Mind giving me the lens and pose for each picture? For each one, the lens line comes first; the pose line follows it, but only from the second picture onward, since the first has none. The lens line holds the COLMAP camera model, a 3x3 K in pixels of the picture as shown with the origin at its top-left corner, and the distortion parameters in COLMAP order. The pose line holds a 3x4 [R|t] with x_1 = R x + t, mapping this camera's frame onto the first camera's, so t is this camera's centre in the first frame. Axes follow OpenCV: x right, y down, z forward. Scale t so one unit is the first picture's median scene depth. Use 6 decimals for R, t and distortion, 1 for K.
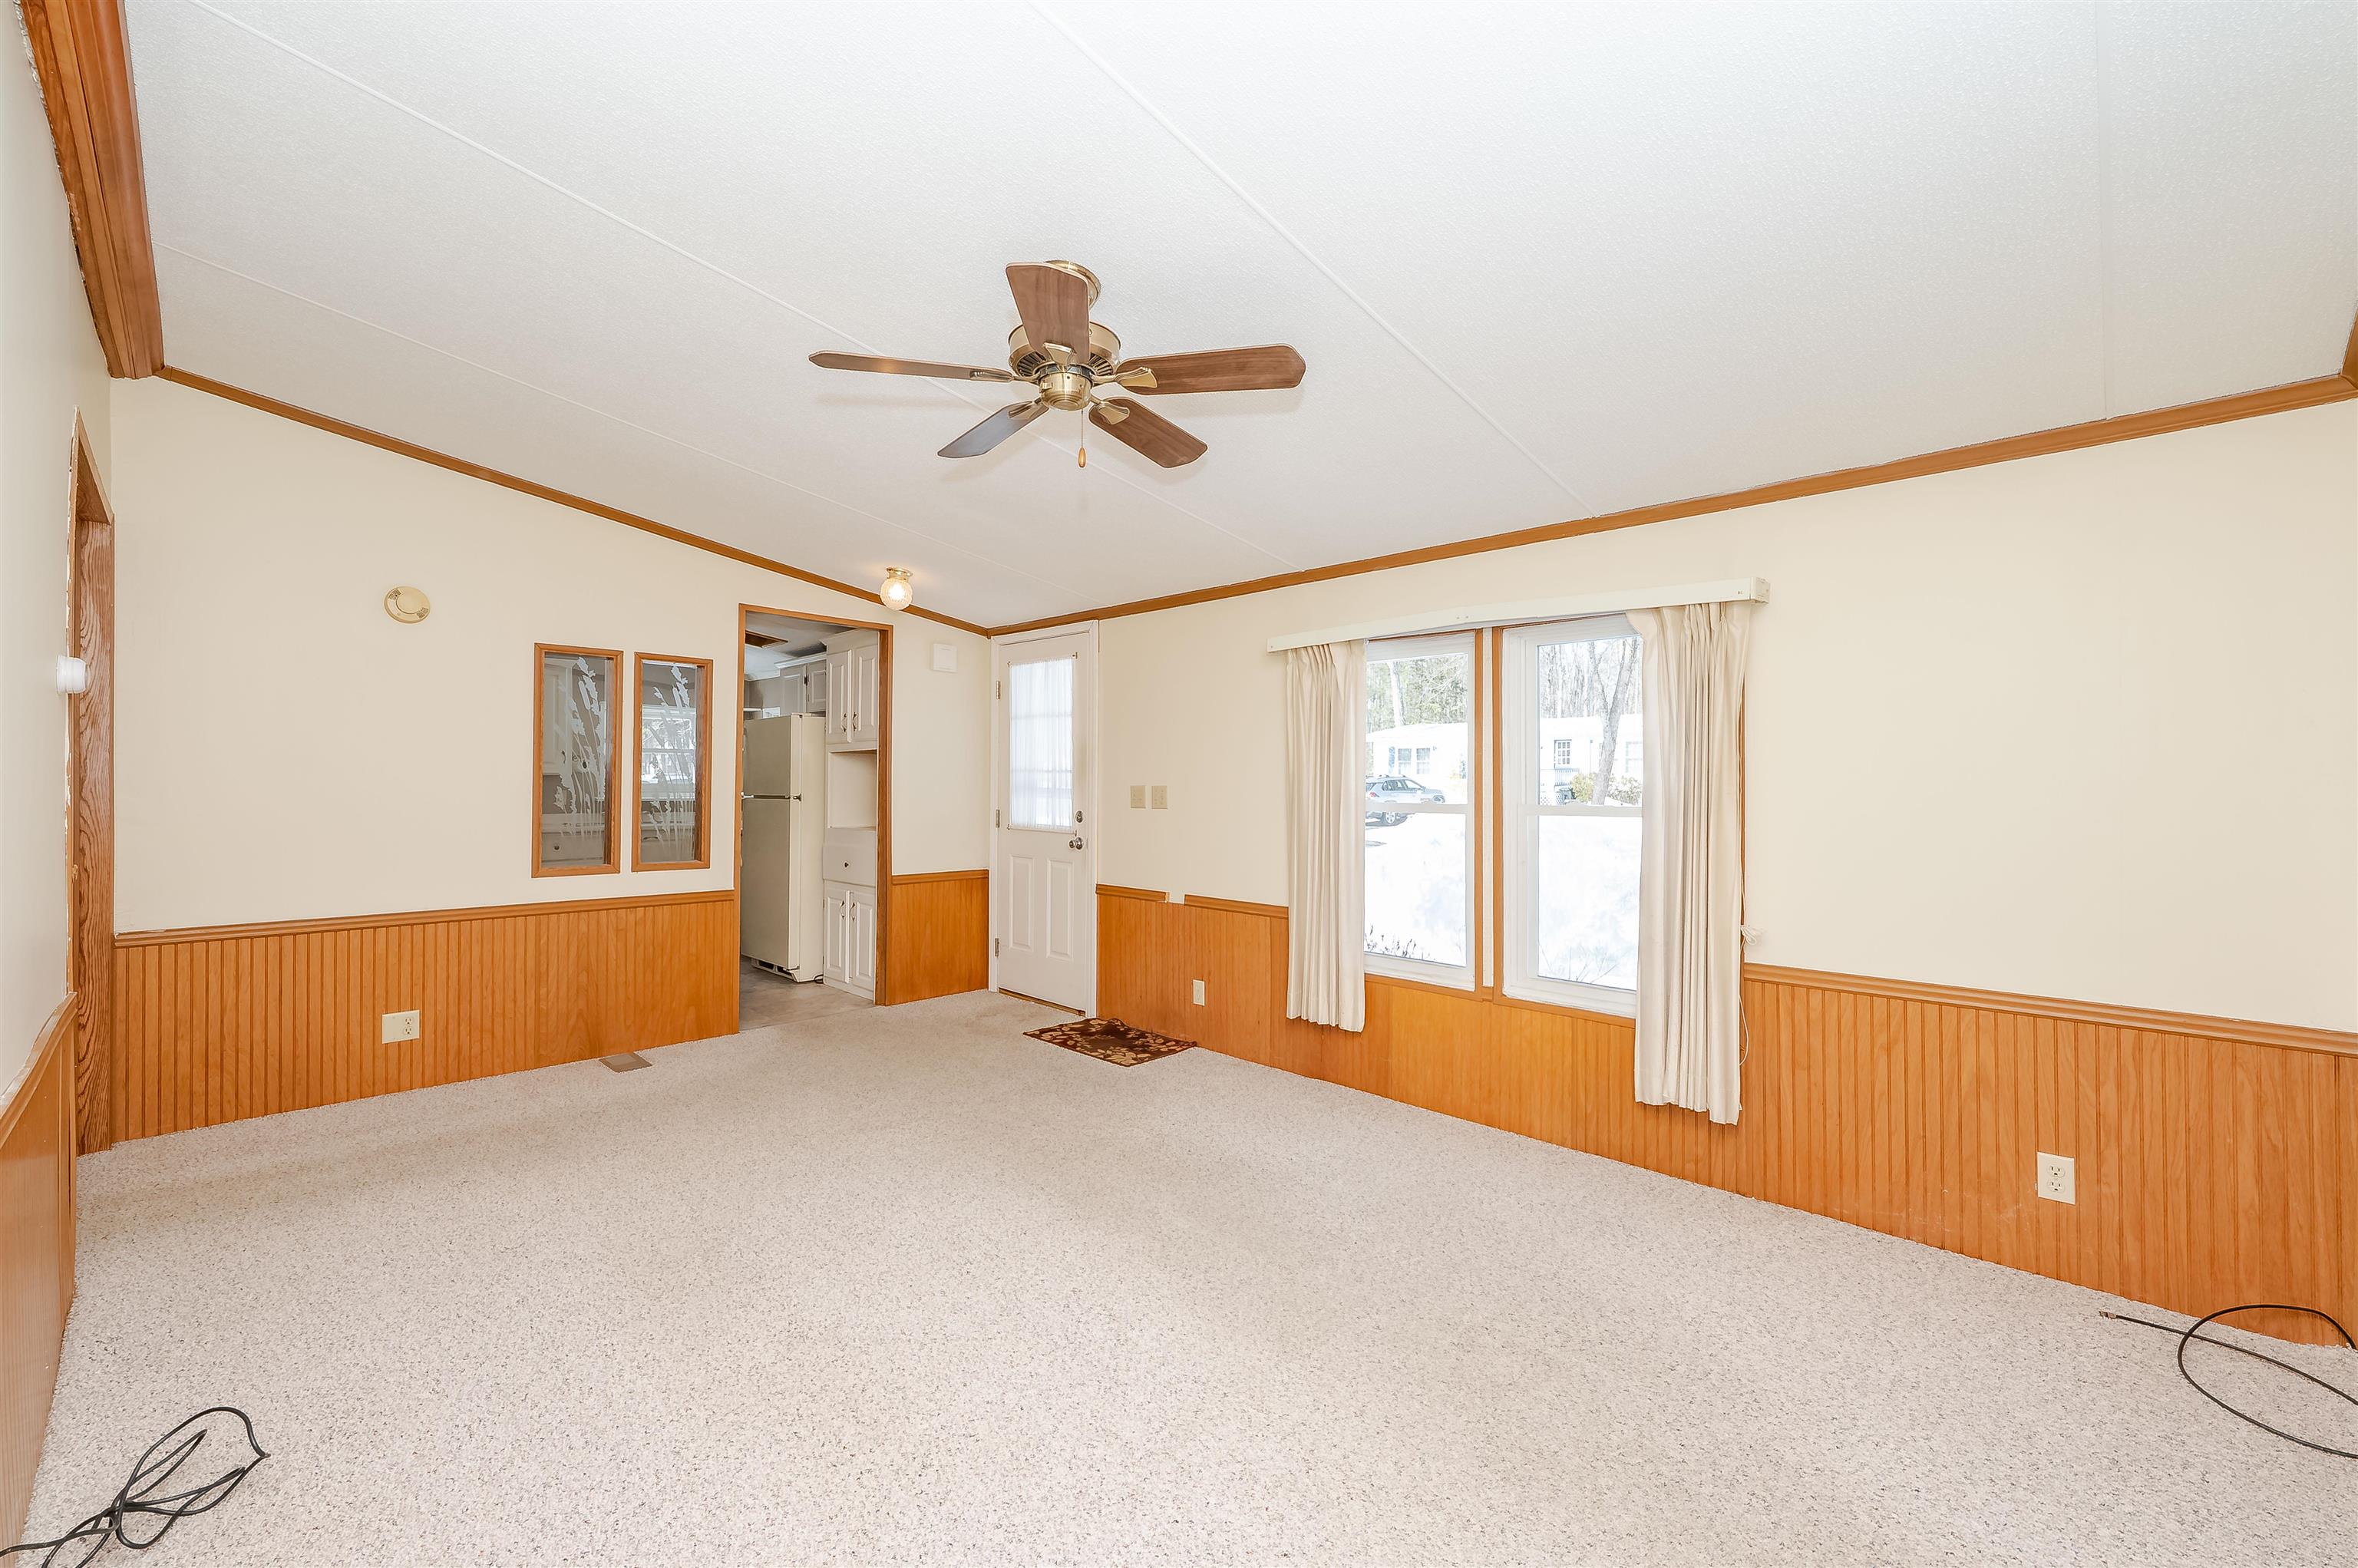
lens RADIAL K [[948.6, 0, 1200.8], [0, 948.6, 781.0], [0, 0, 1]] dist [-0.006888, 0.001924]
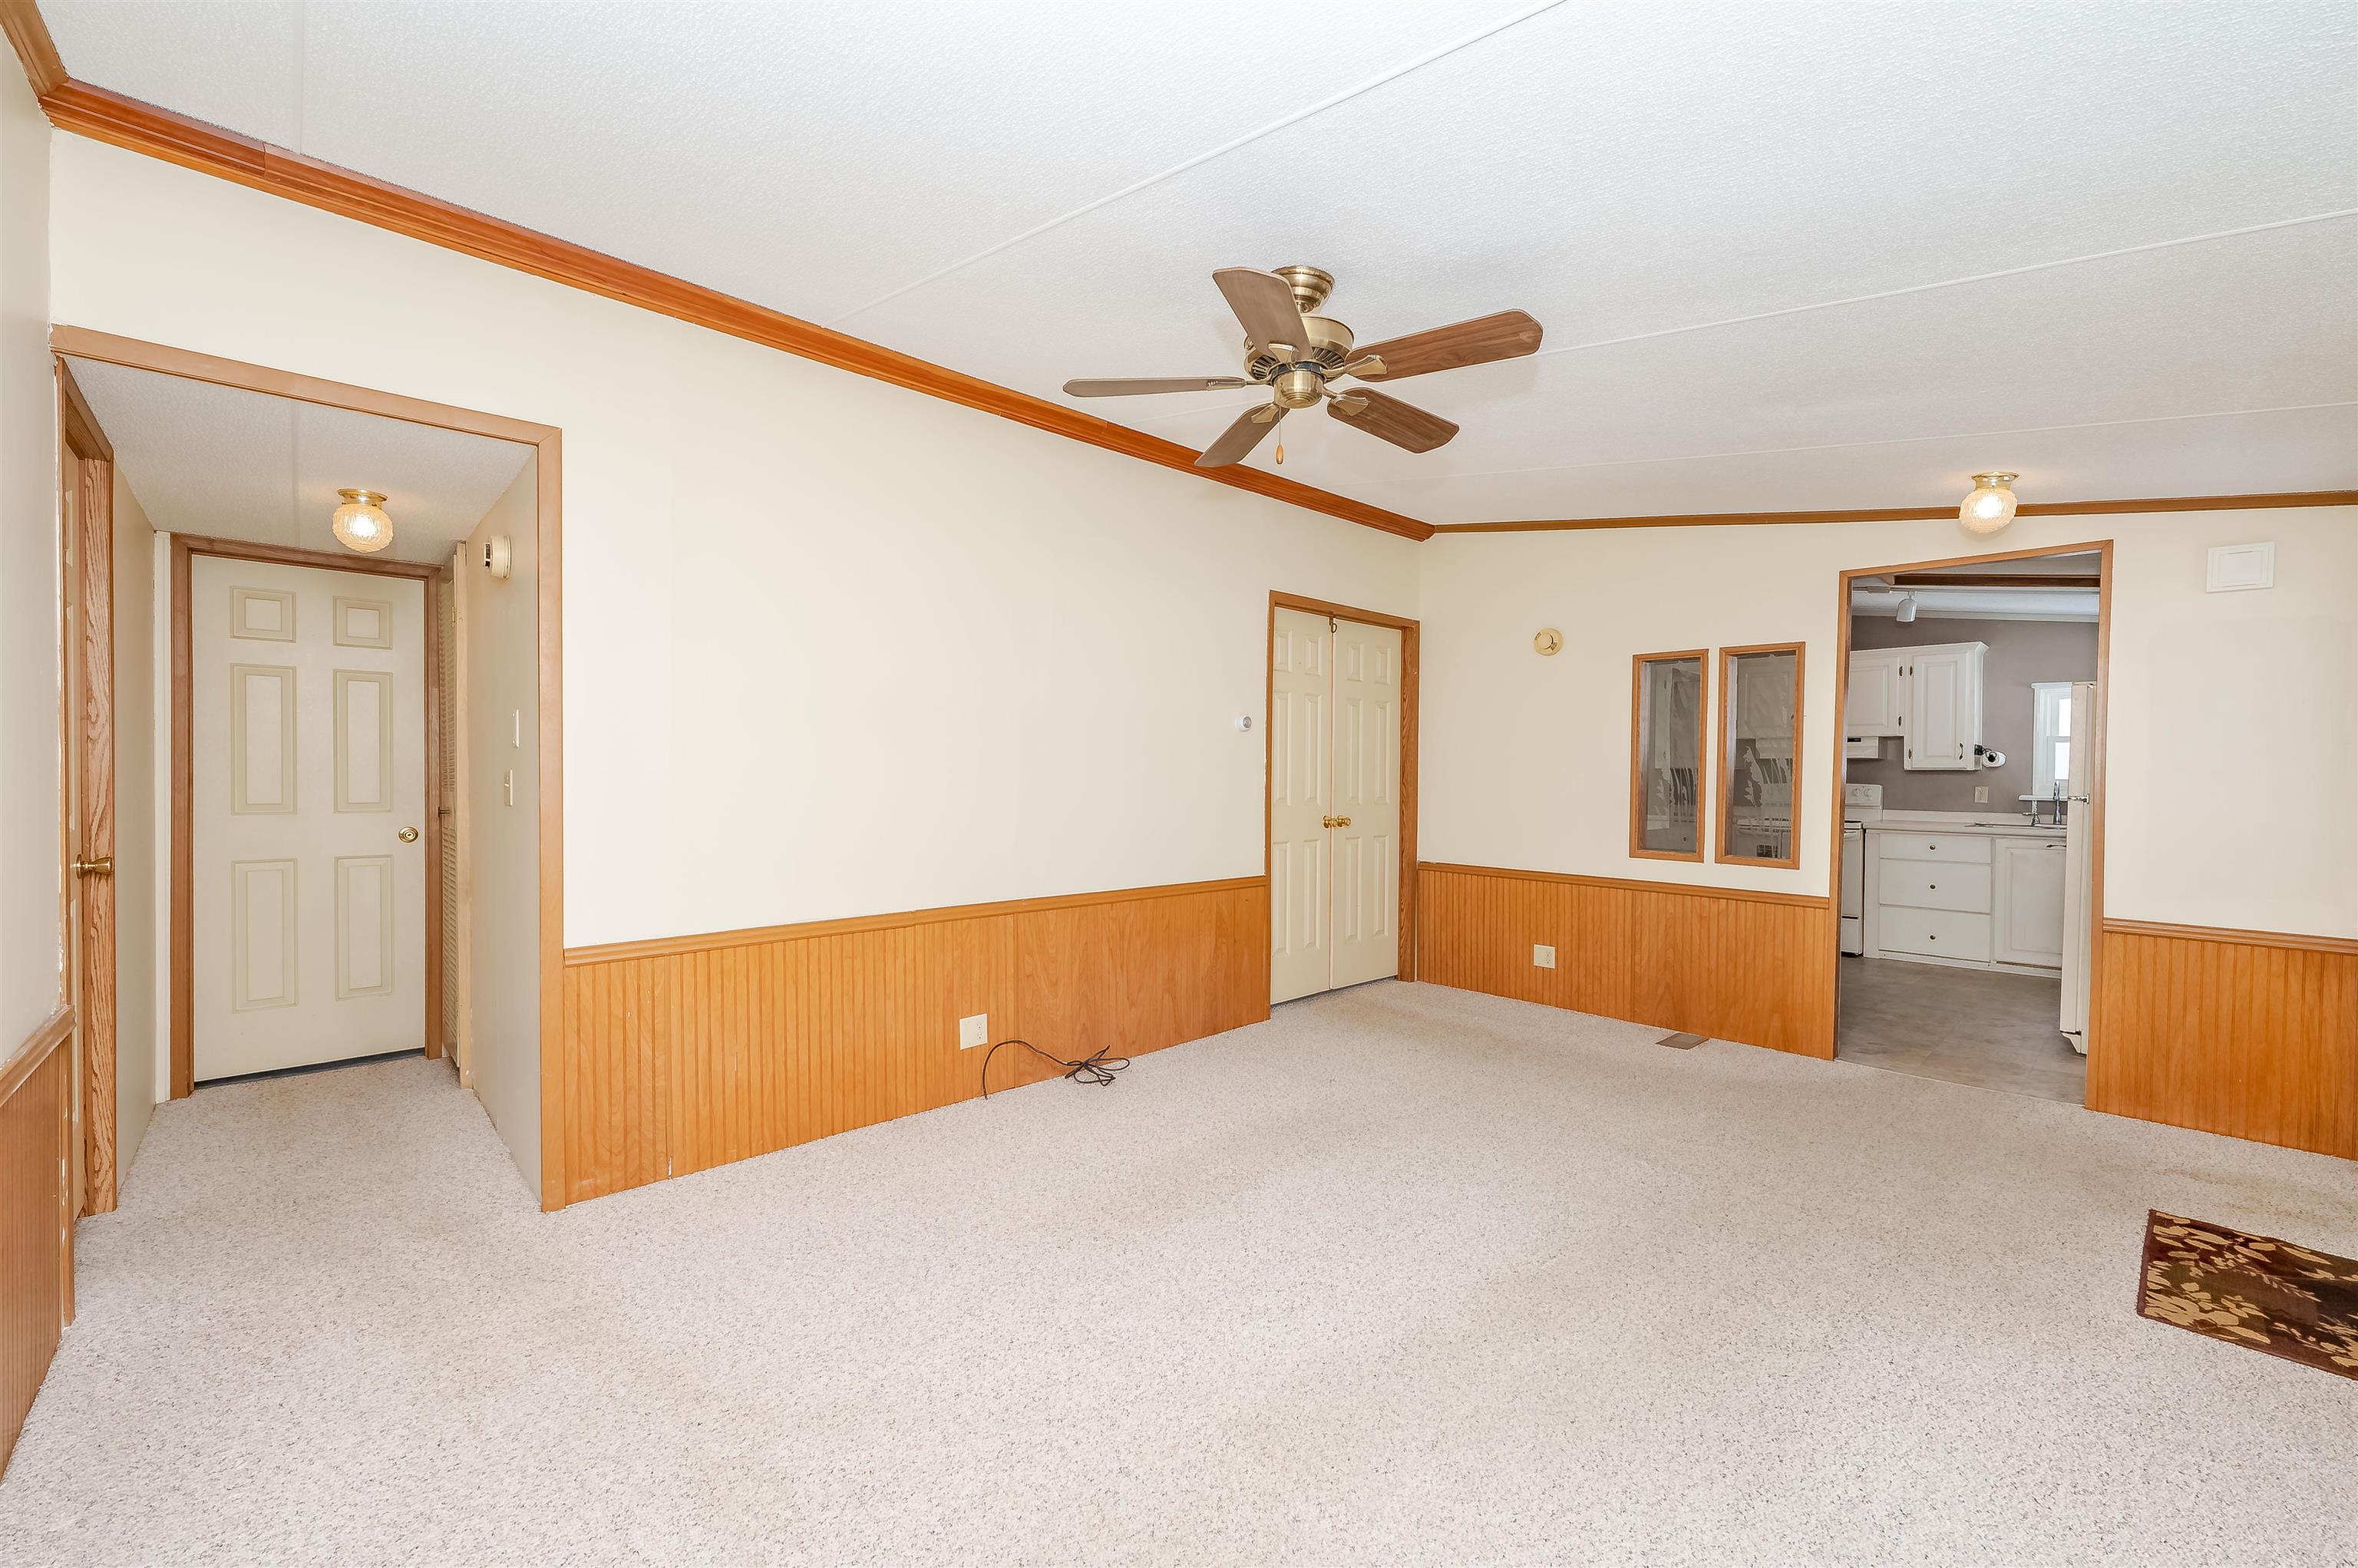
lens RADIAL K [[948.6, 0, 1176.3], [0, 948.6, 796.0], [0, 0, 1]] dist [-0.006888, 0.001924]
pose [[-0.055757, 0.023096, -0.998177, 0.434972], [-0.003578, 0.999721, 0.023331, 0.001167], [0.998438, 0.004872, -0.055659, 0.453181]]
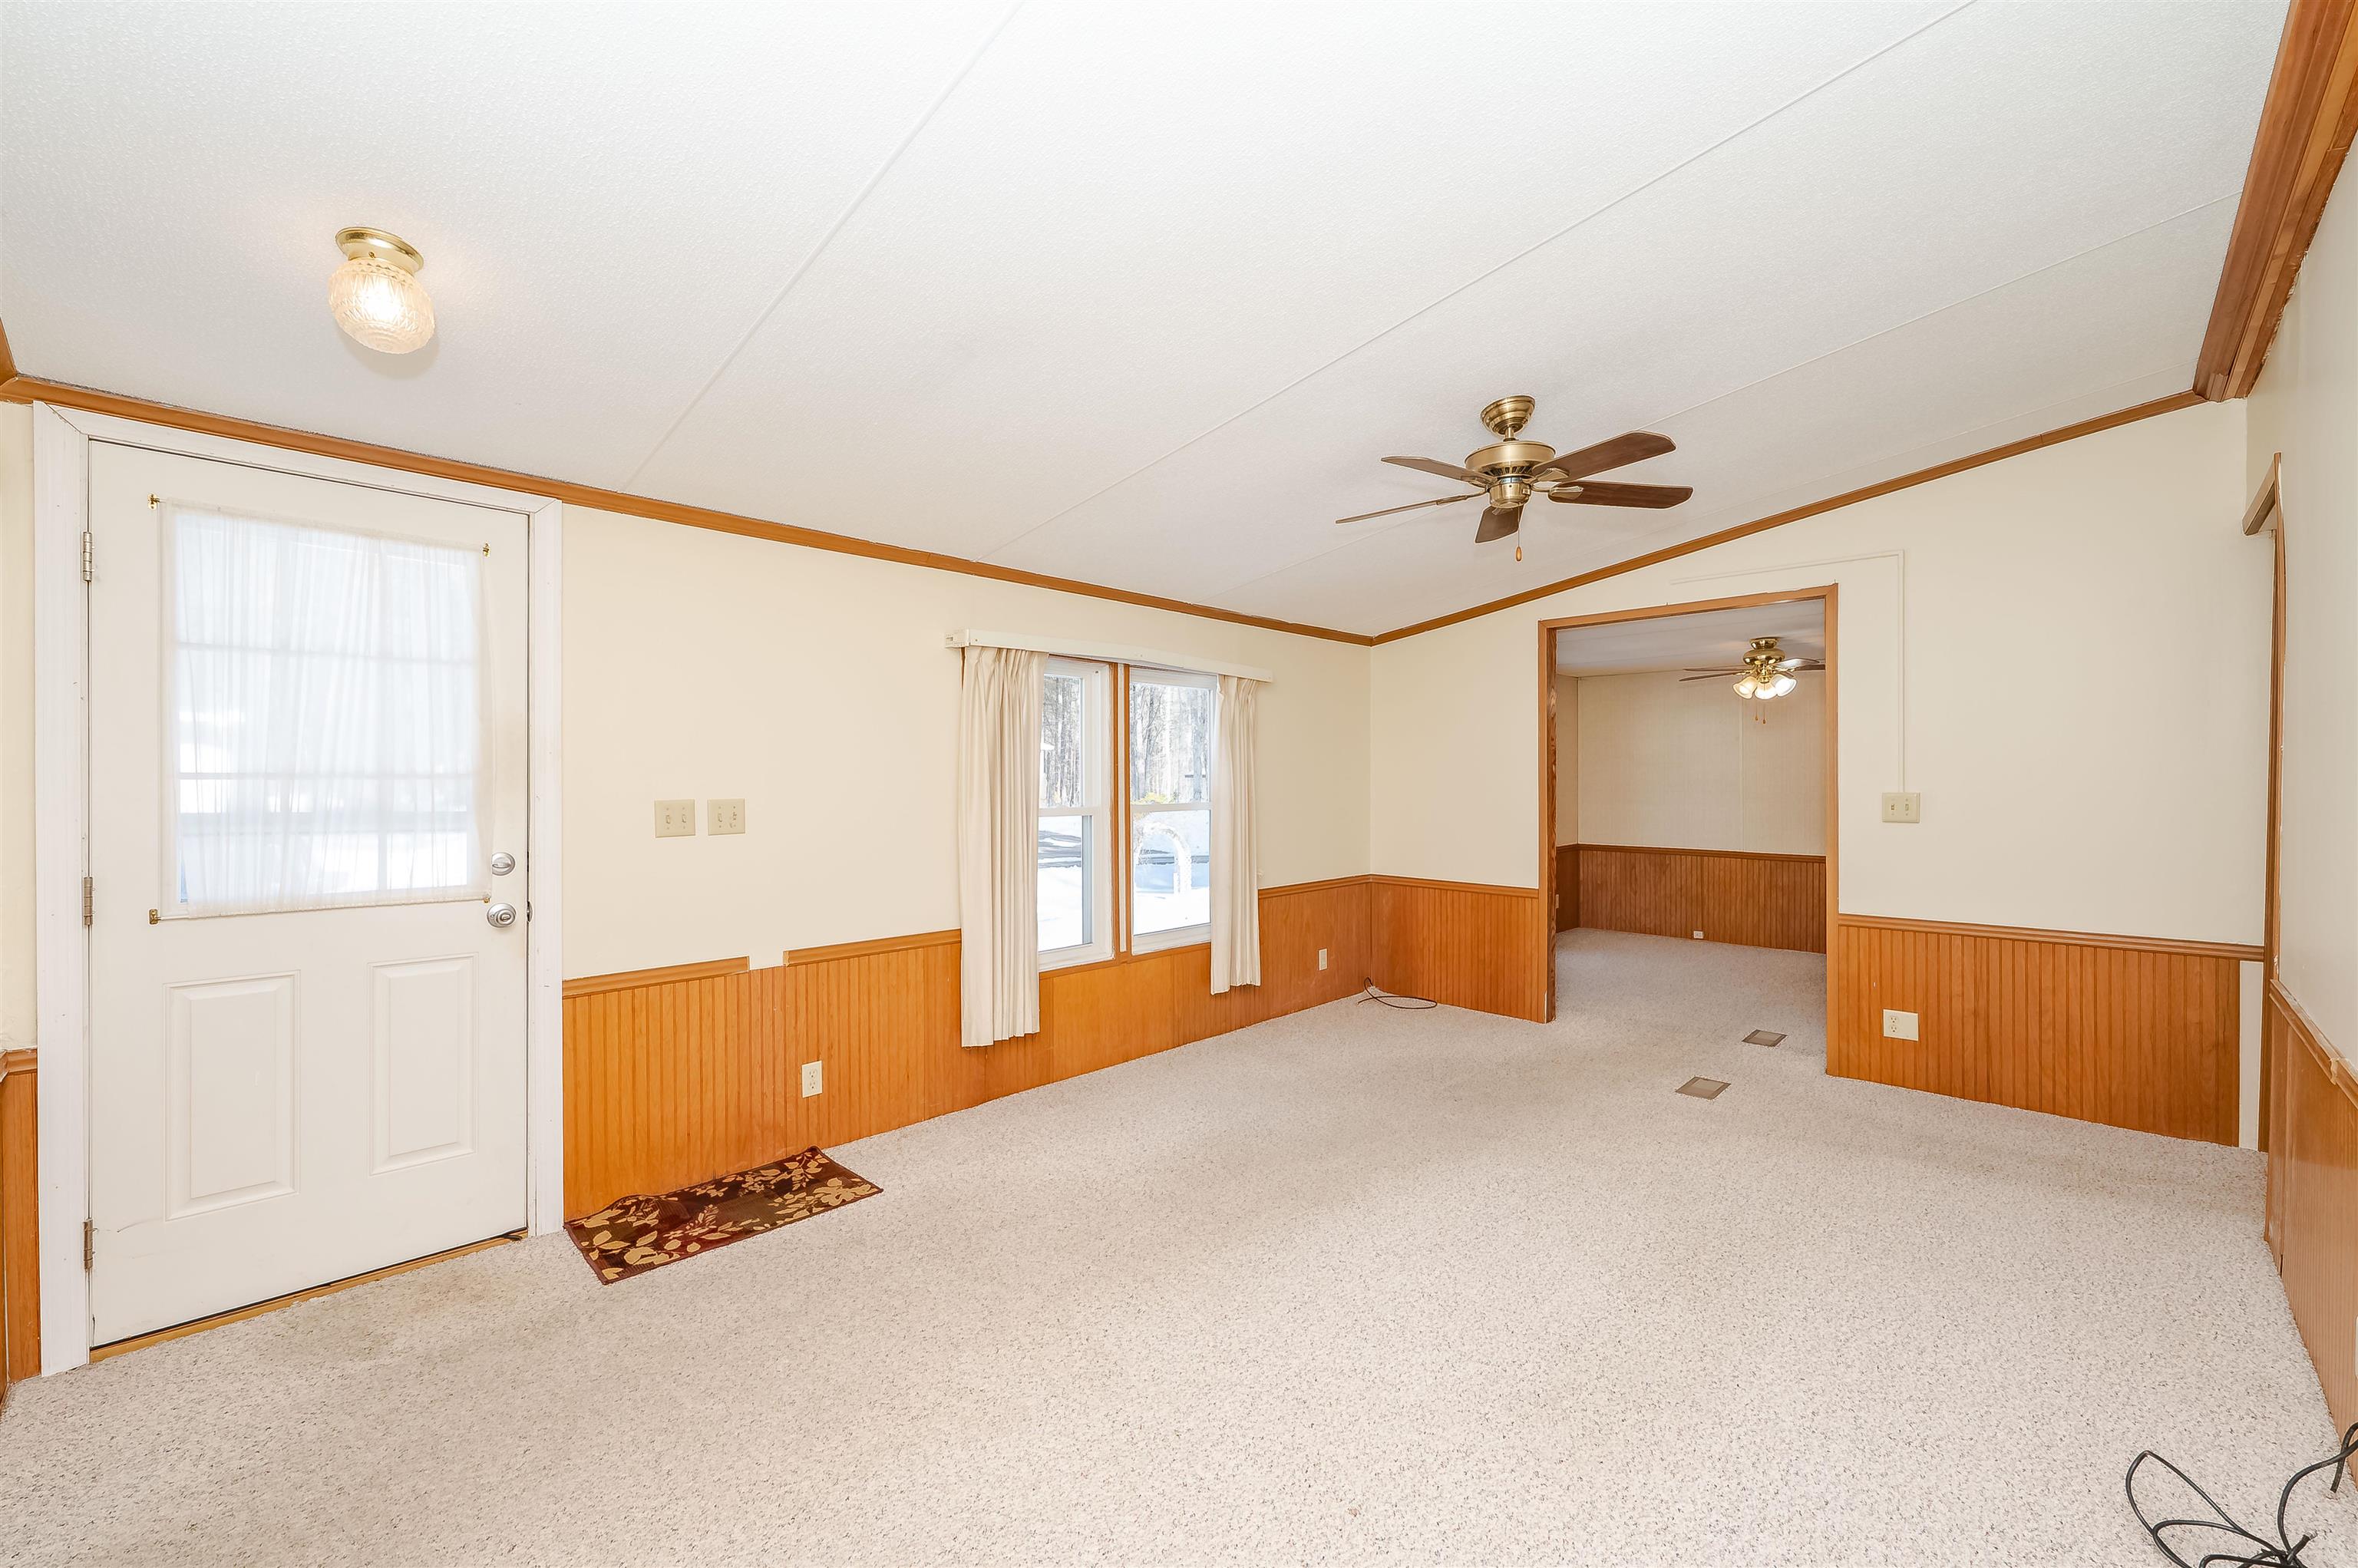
lens RADIAL K [[948.6, 0, 1179.5], [0, 948.6, 787.0], [0, 0, 1]] dist [-0.006888, 0.001924]
pose [[0.003146, -0.002416, 0.999992, -0.731667], [0.012448, 0.999920, 0.002376, -0.001228], [-0.999918, 0.012440, 0.003176, 0.712215]]
